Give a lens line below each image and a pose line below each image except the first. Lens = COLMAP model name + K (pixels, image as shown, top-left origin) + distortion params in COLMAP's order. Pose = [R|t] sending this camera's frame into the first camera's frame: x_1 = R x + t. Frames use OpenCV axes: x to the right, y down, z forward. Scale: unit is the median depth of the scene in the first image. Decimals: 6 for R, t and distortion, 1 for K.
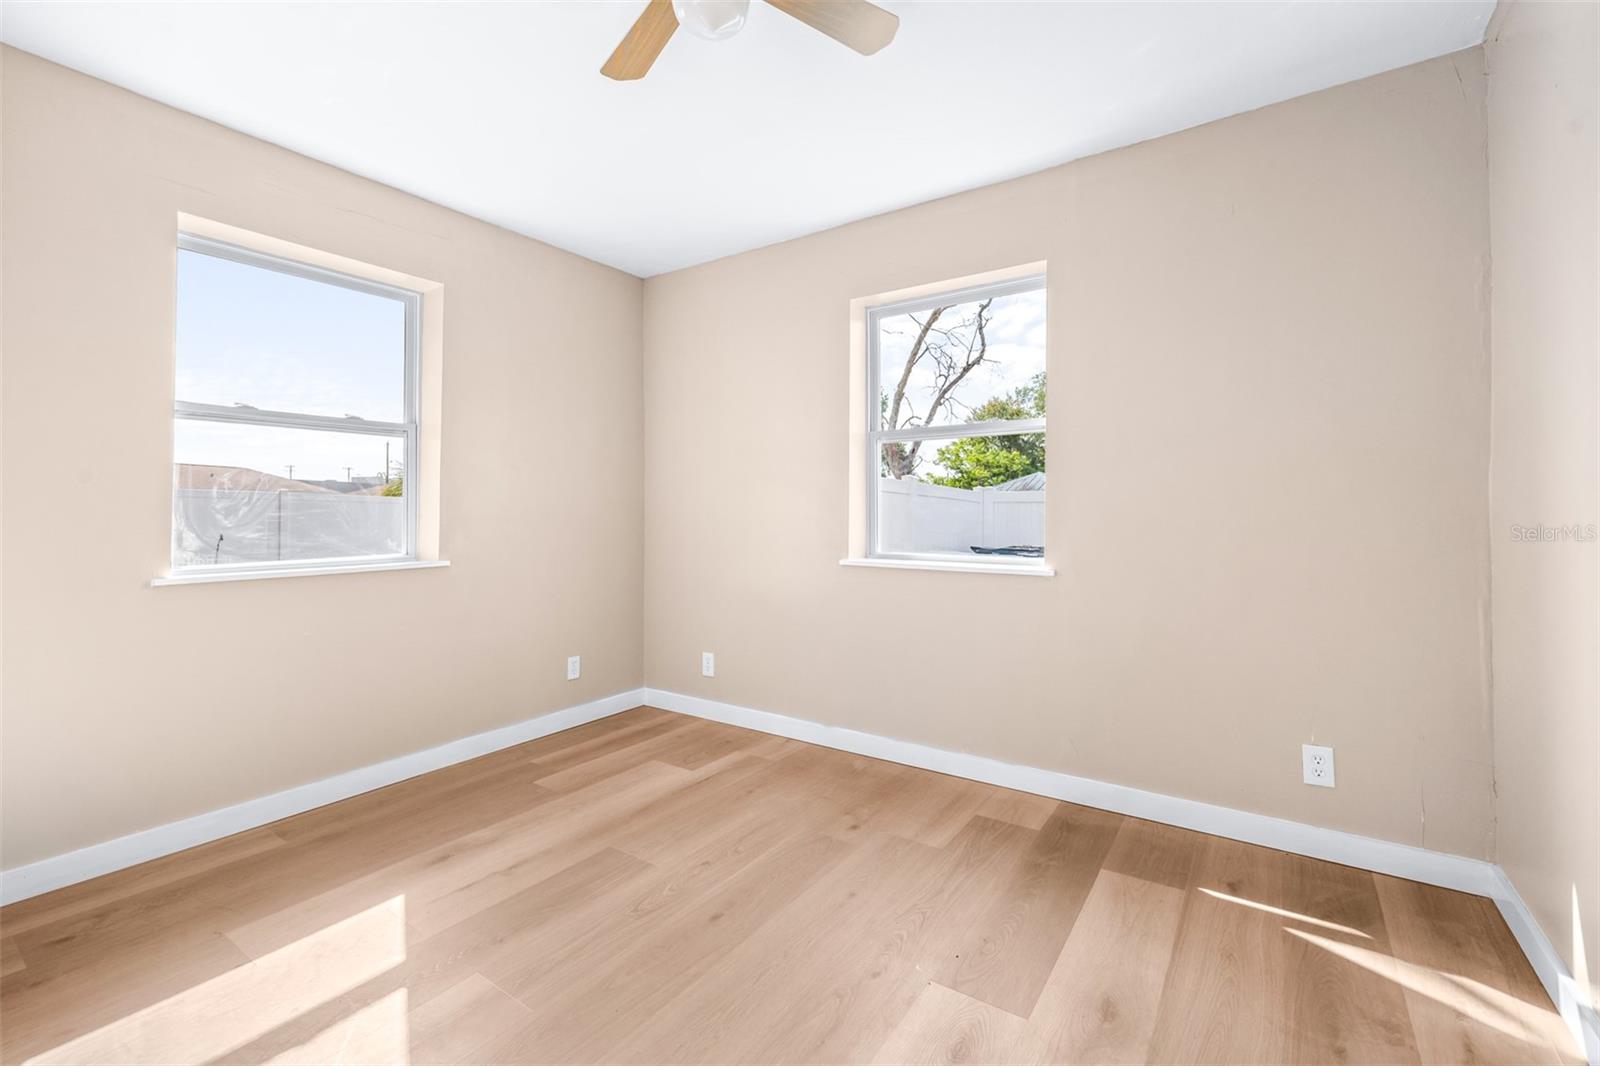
lens RADIAL K [[697.8, 0, 796.1], [0, 697.8, 530.8], [0, 0, 1]] dist [-0.006171, 0.001514]
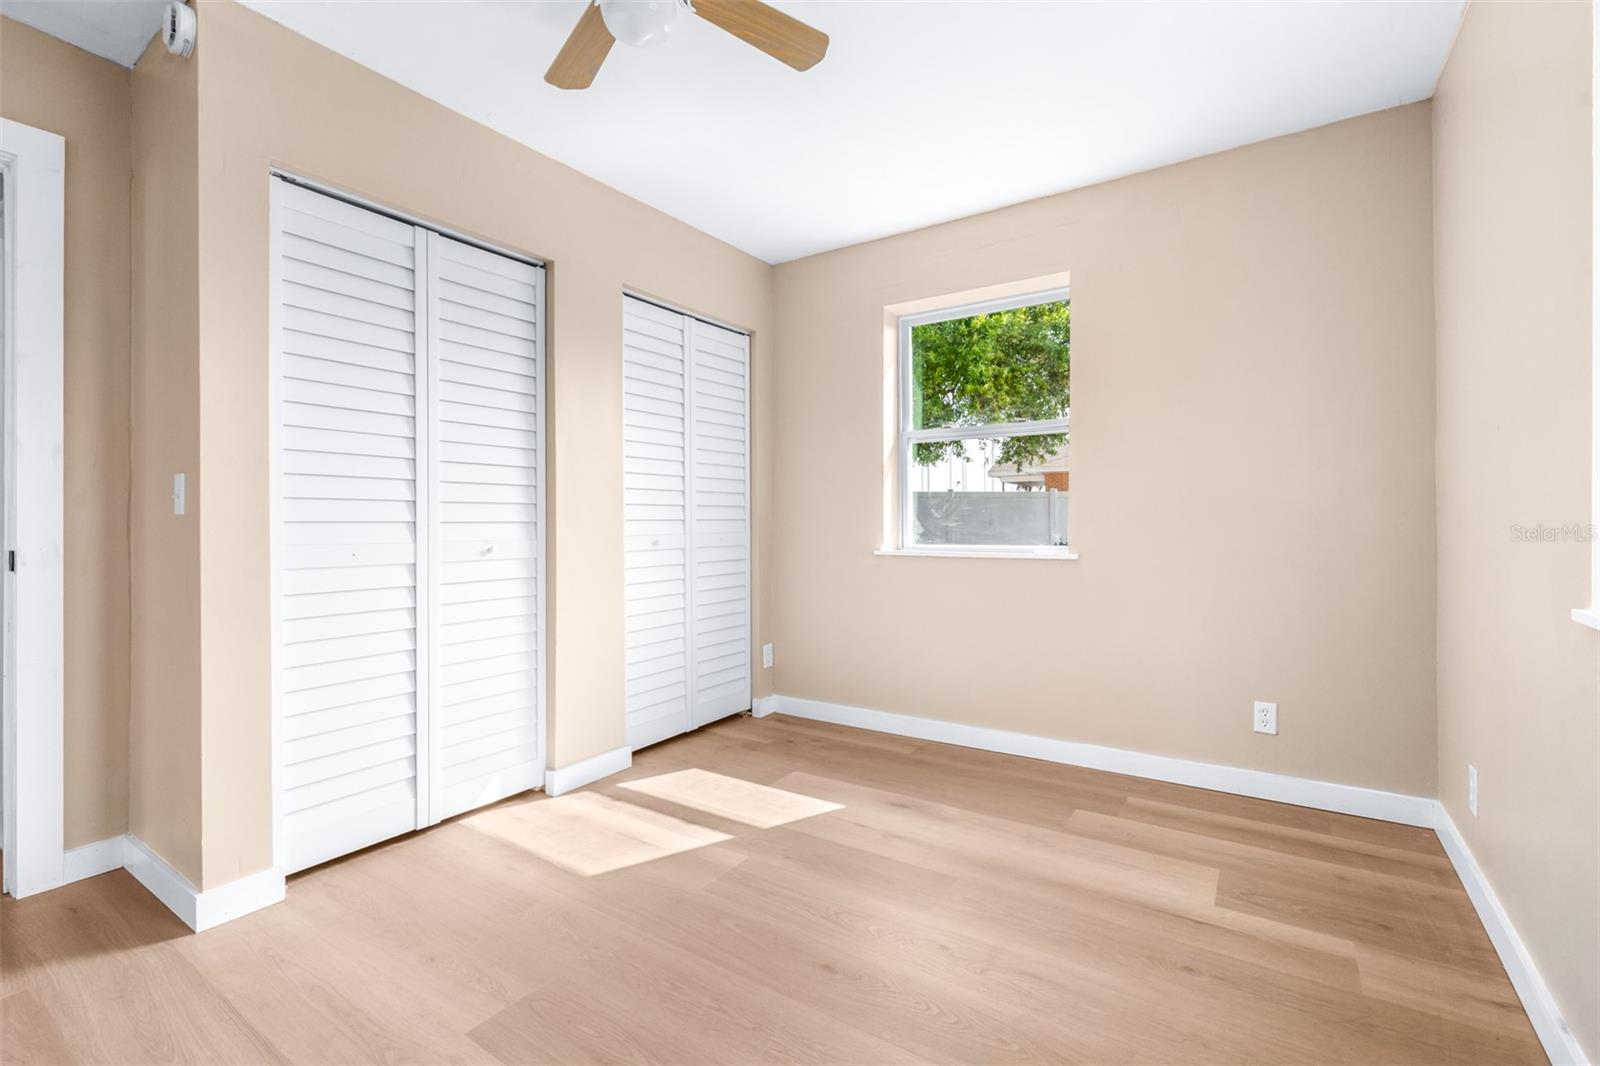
lens RADIAL K [[697.8, 0, 811.7], [0, 697.8, 537.6], [0, 0, 1]] dist [-0.006171, 0.001514]
pose [[0.036711, 0.032049, -0.998812, 0.581940], [-0.027916, 0.999128, 0.031033, -0.002598], [0.998936, 0.026743, 0.037574, 0.745861]]
